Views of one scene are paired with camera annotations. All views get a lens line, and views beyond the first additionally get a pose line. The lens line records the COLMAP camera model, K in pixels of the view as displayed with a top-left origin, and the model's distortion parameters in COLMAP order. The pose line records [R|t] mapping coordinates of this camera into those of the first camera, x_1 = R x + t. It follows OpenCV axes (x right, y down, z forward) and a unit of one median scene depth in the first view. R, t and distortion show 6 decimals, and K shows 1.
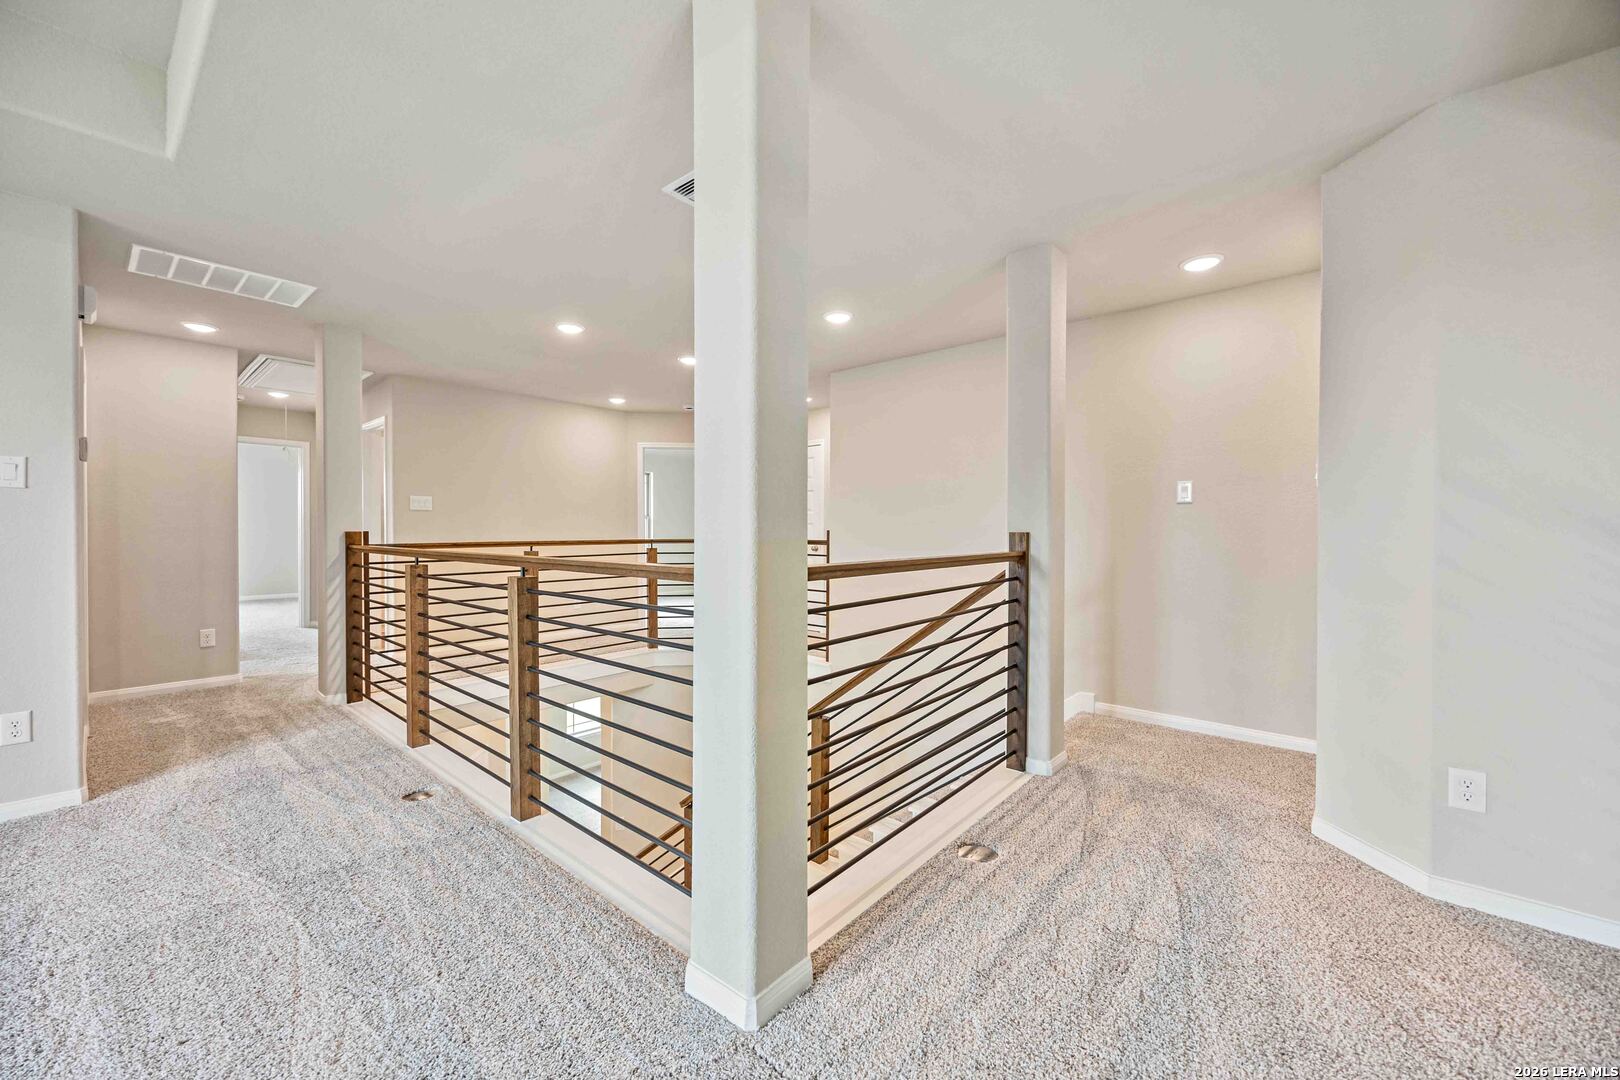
lens RADIAL K [[622.8, 0, 810.6], [0, 622.8, 537.7], [0, 0, 1]] dist [0.001321, -0.000127]
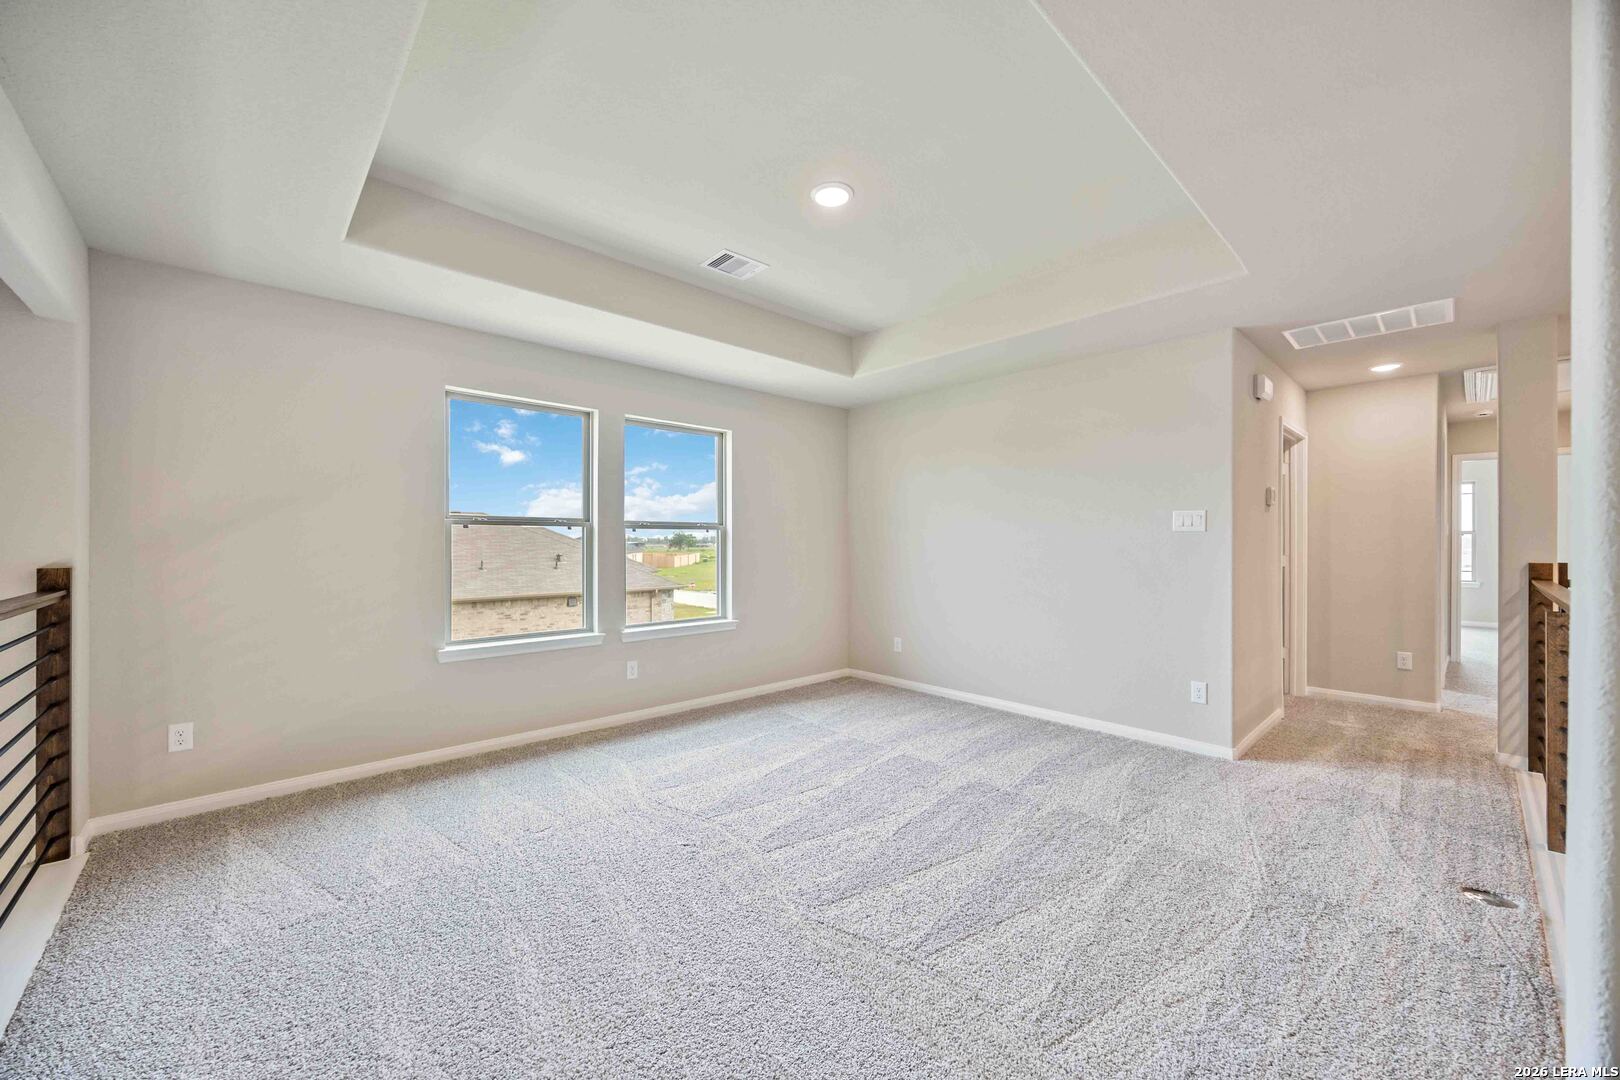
lens RADIAL K [[622.8, 0, 810.0], [0, 622.8, 541.2], [0, 0, 1]] dist [0.001321, -0.000127]
pose [[-0.106243, -0.002793, -0.994336, 0.291883], [-0.013711, 0.999905, -0.001343, -0.039256], [0.994246, 0.013491, -0.106271, 0.217808]]
